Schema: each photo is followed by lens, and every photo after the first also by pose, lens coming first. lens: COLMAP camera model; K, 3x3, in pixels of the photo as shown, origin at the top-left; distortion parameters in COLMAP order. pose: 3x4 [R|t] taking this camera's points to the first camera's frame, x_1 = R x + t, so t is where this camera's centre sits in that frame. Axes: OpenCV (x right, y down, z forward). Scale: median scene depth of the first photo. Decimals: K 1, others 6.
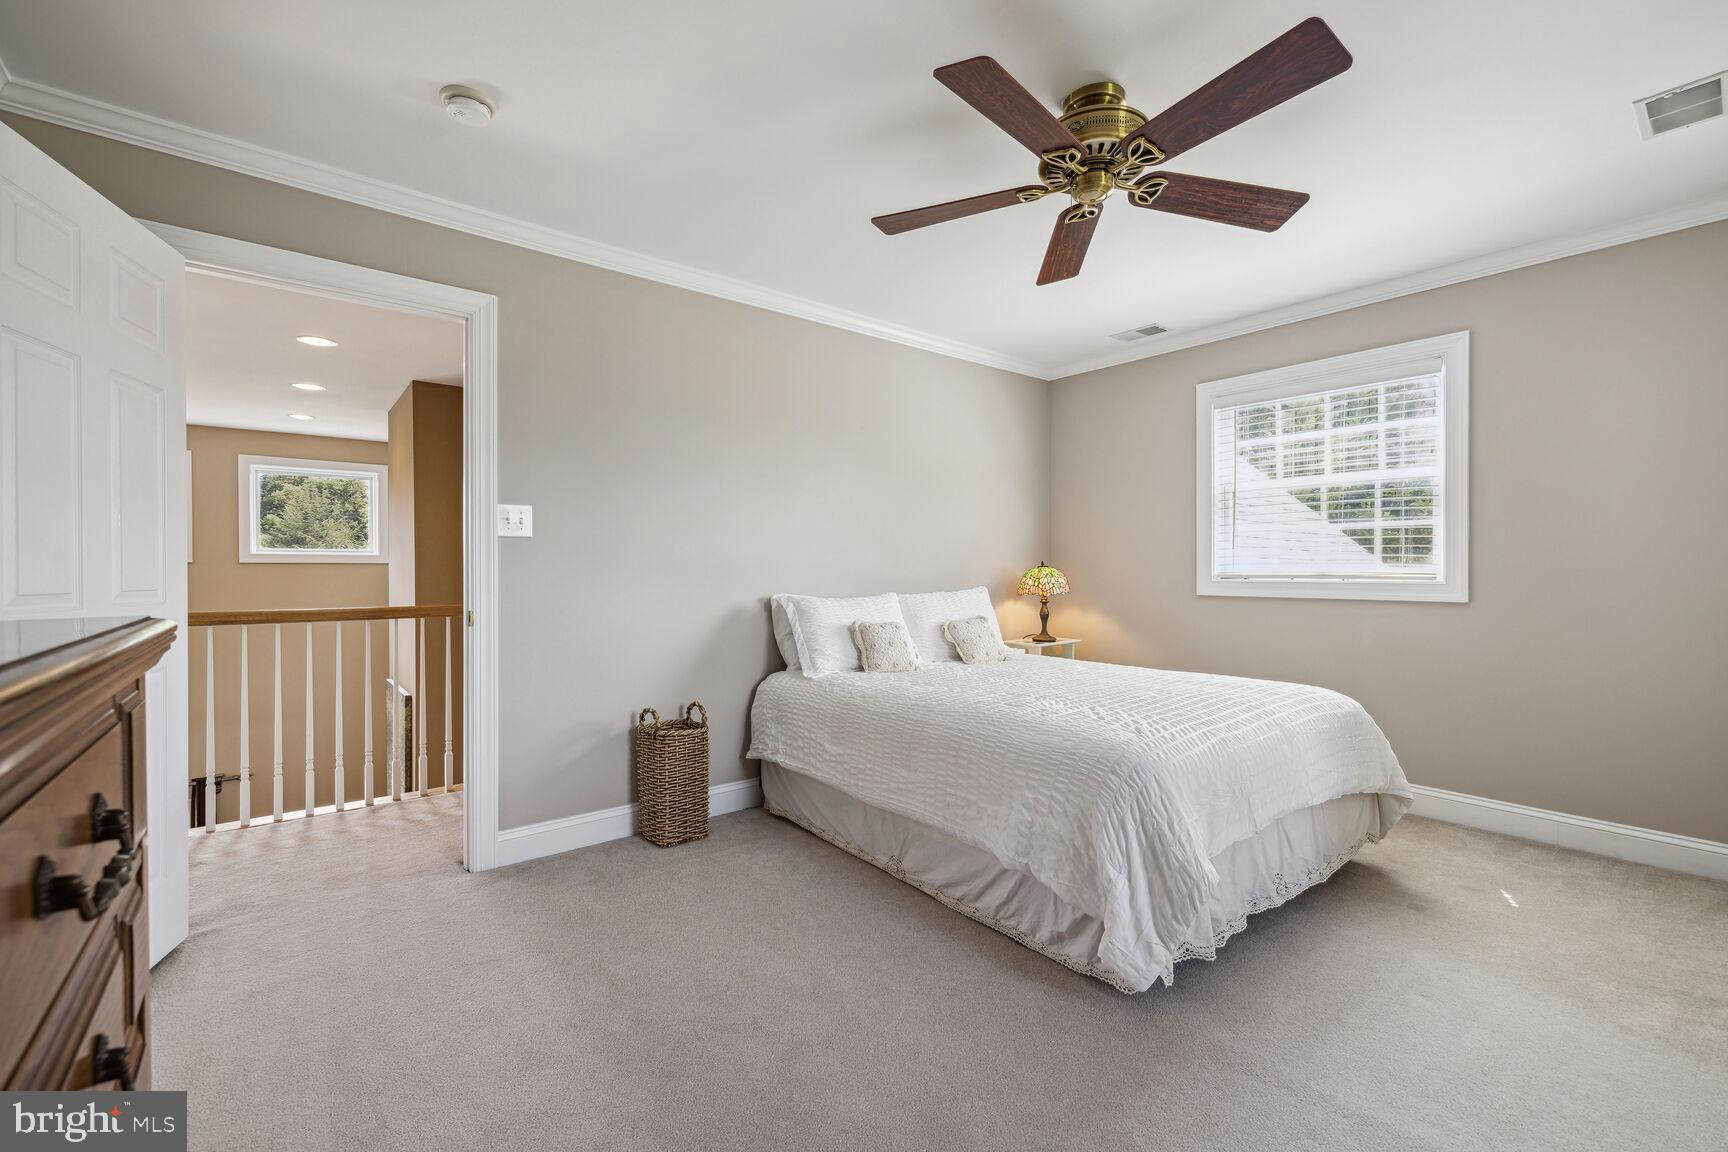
lens RADIAL K [[732.3, 0, 856.5], [0, 732.3, 570.2], [0, 0, 1]] dist [0.000327, -0.000059]
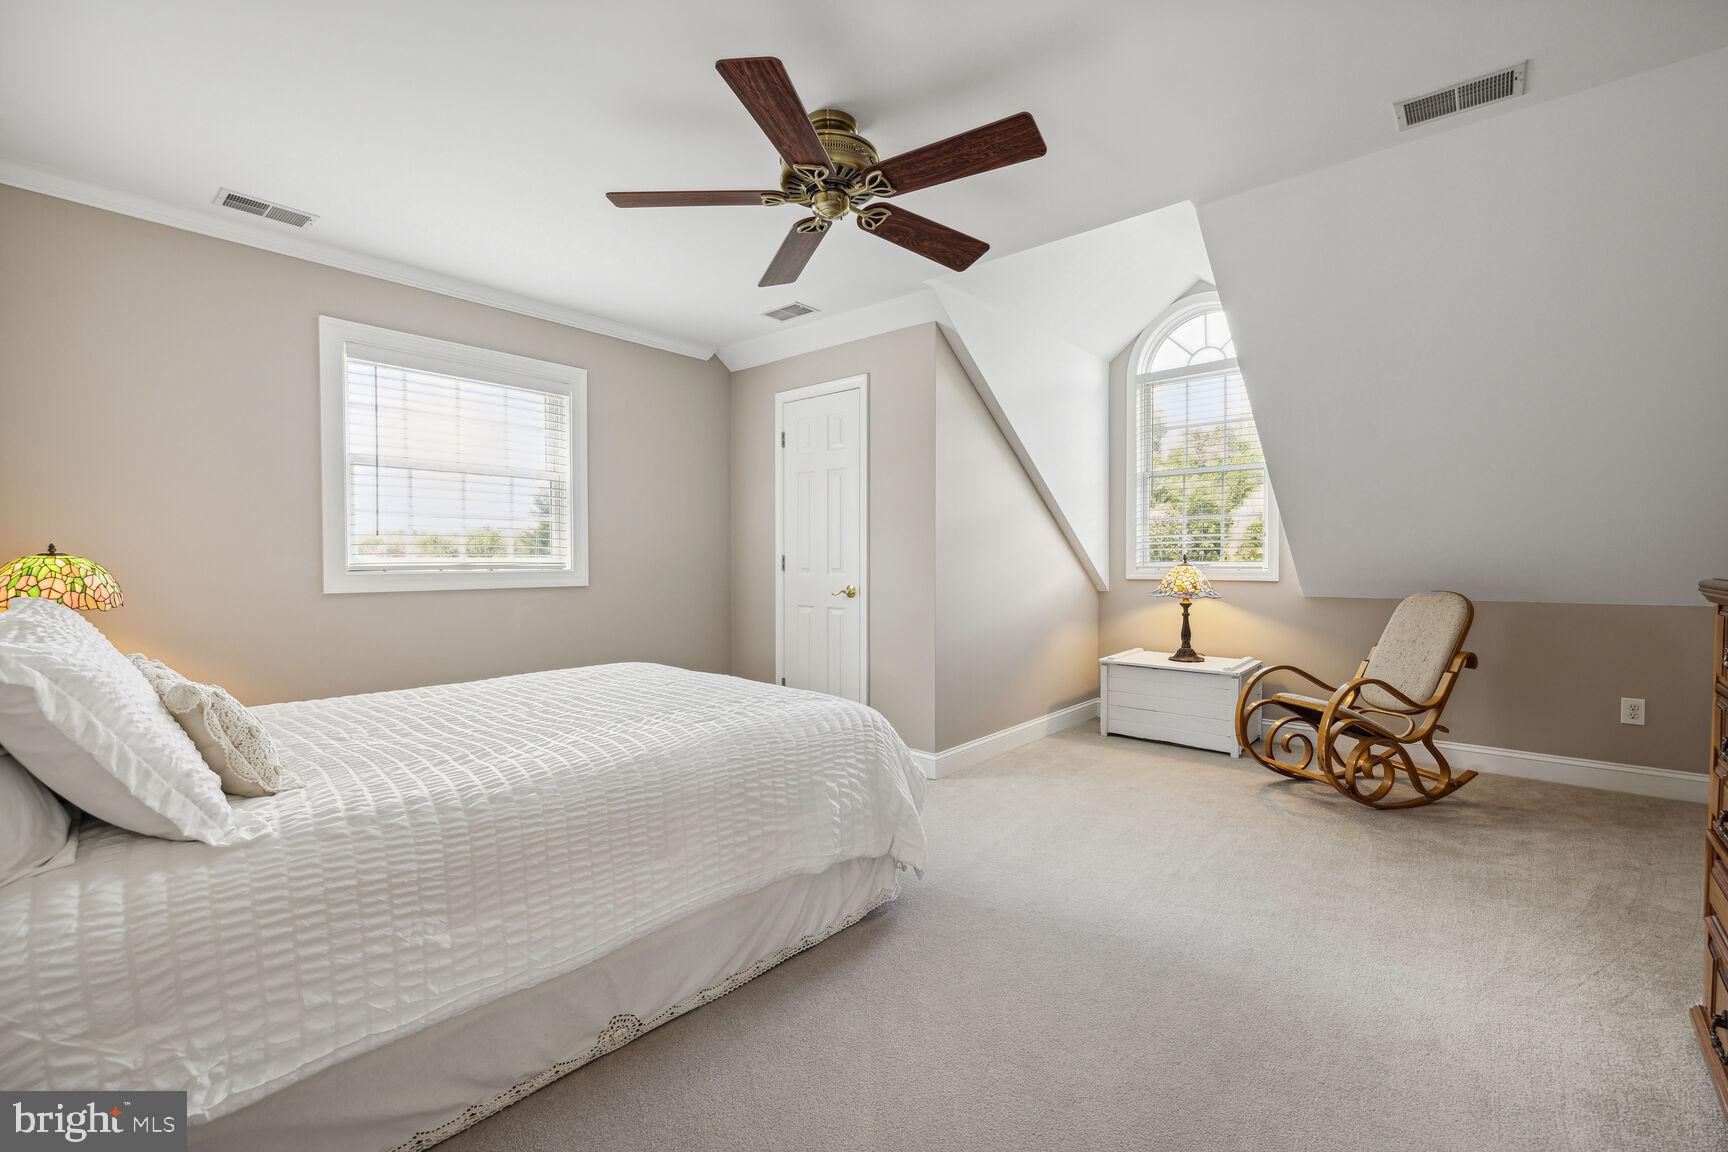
lens RADIAL K [[732.3, 0, 866.7], [0, 732.3, 568.1], [0, 0, 1]] dist [0.000327, -0.000059]
pose [[-0.174871, -0.012834, 0.984508, -0.543962], [0.003462, 0.999901, 0.013650, -0.001596], [-0.984585, 0.005795, -0.174809, 0.813852]]
